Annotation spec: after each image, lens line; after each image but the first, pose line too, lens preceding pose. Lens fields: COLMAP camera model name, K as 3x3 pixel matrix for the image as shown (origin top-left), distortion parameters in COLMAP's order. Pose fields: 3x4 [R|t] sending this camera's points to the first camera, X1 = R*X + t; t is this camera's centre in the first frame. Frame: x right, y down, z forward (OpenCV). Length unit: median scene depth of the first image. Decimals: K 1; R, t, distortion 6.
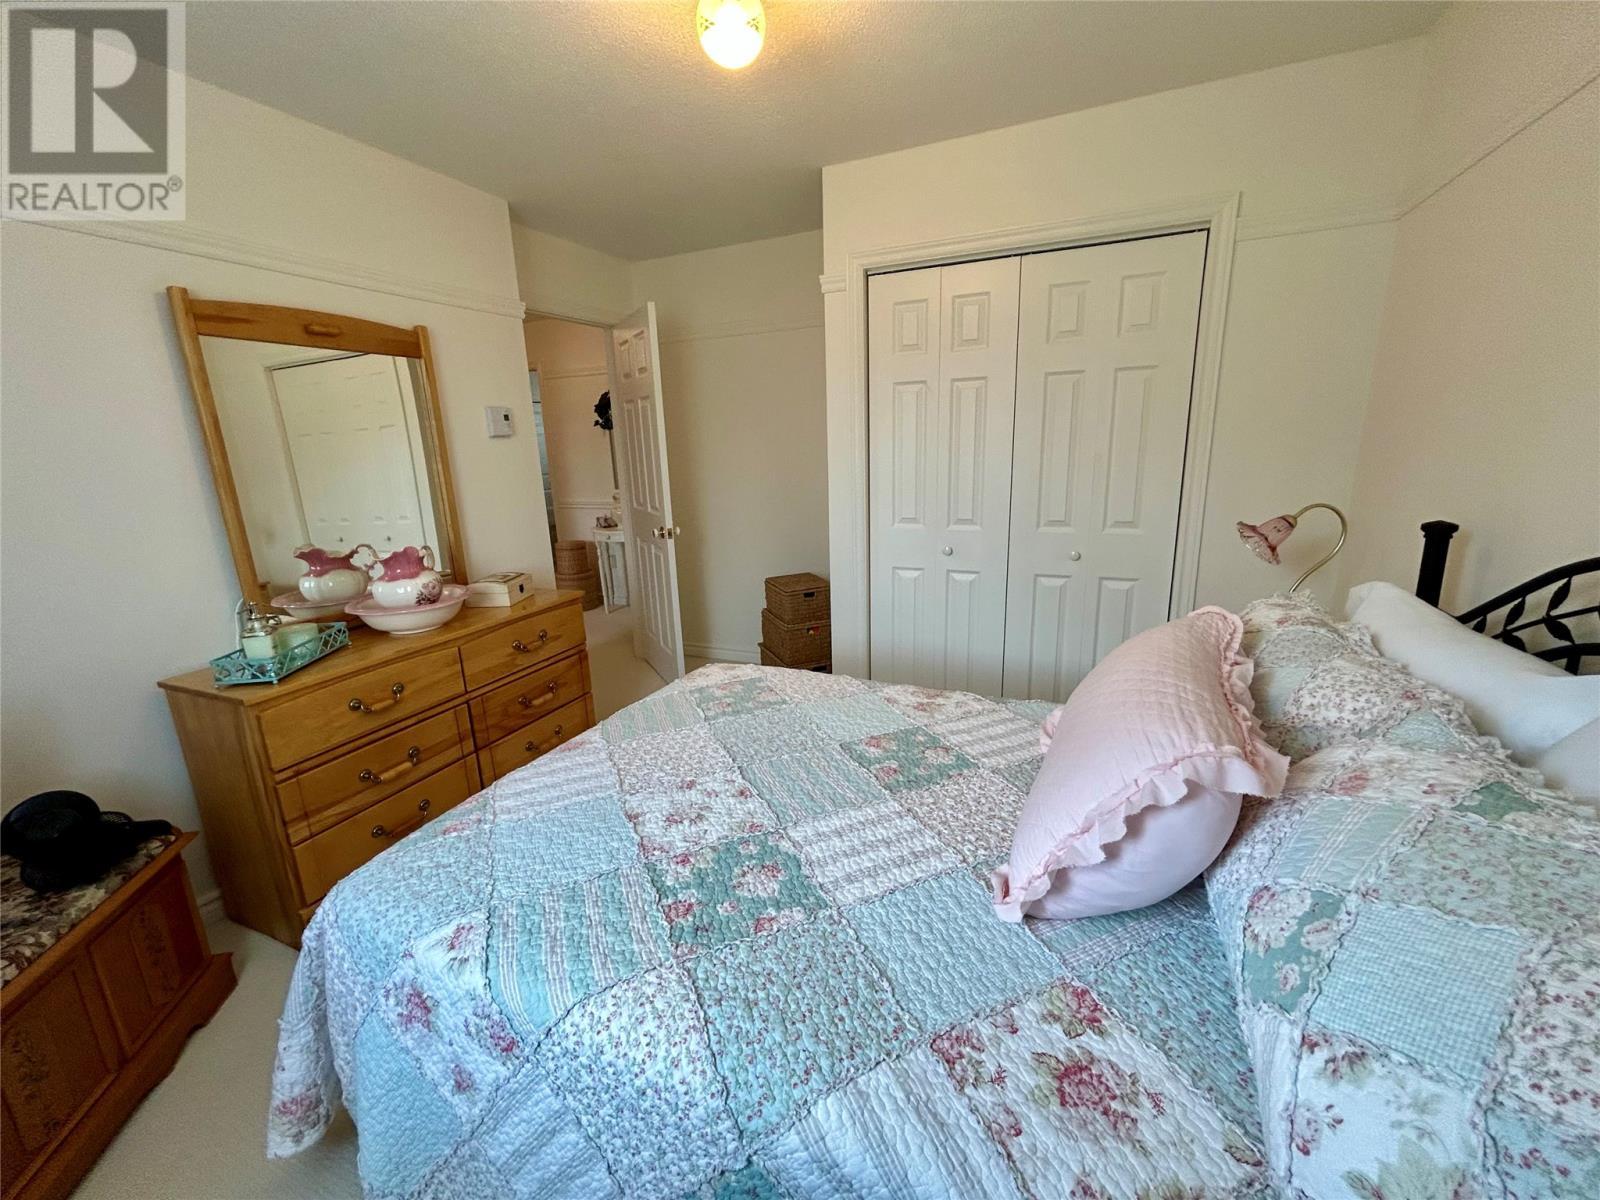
lens RADIAL K [[645.7, 0, 802.5], [0, 645.7, 599.5], [0, 0, 1]] dist [-0.002828, 0.000618]
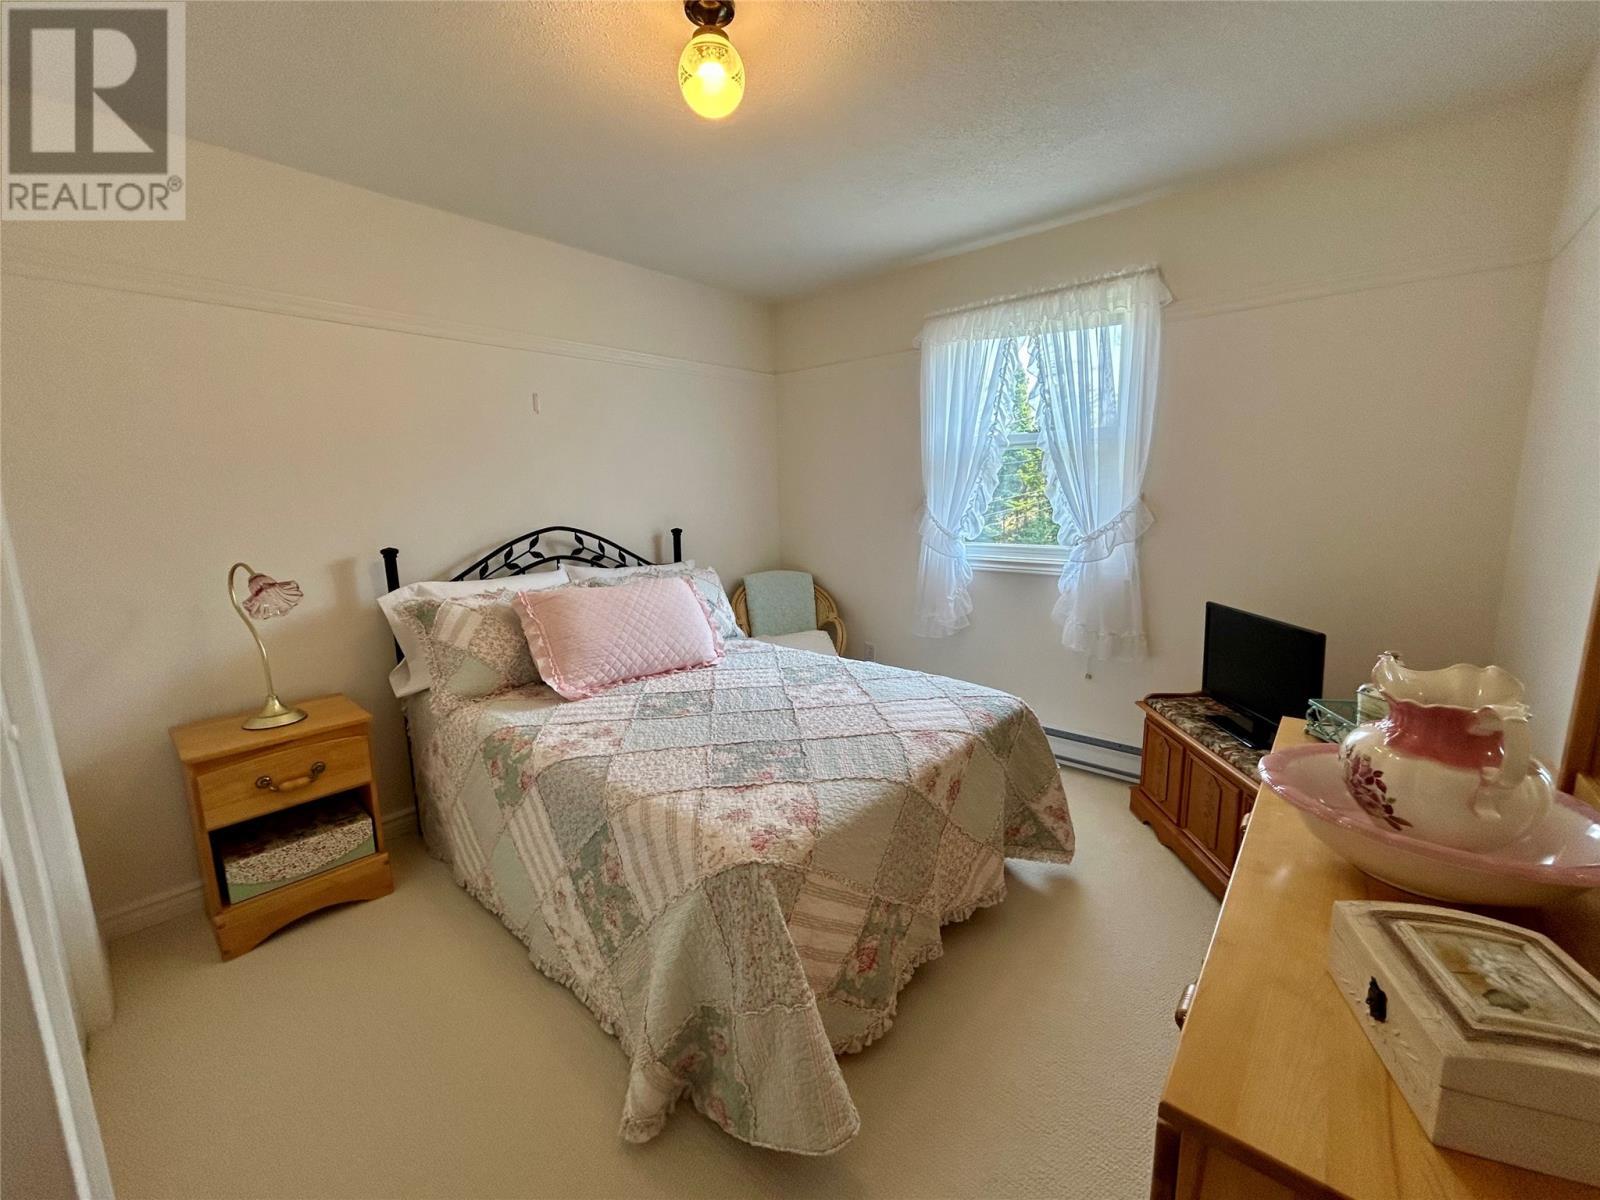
lens RADIAL K [[645.7, 0, 800.3], [0, 645.7, 595.6], [0, 0, 1]] dist [-0.002828, 0.000618]
pose [[-0.954650, 0.005301, 0.297682, -0.545375], [0.119555, 0.922515, 0.366977, -0.483866], [-0.272671, 0.385924, -0.881313, 2.185005]]
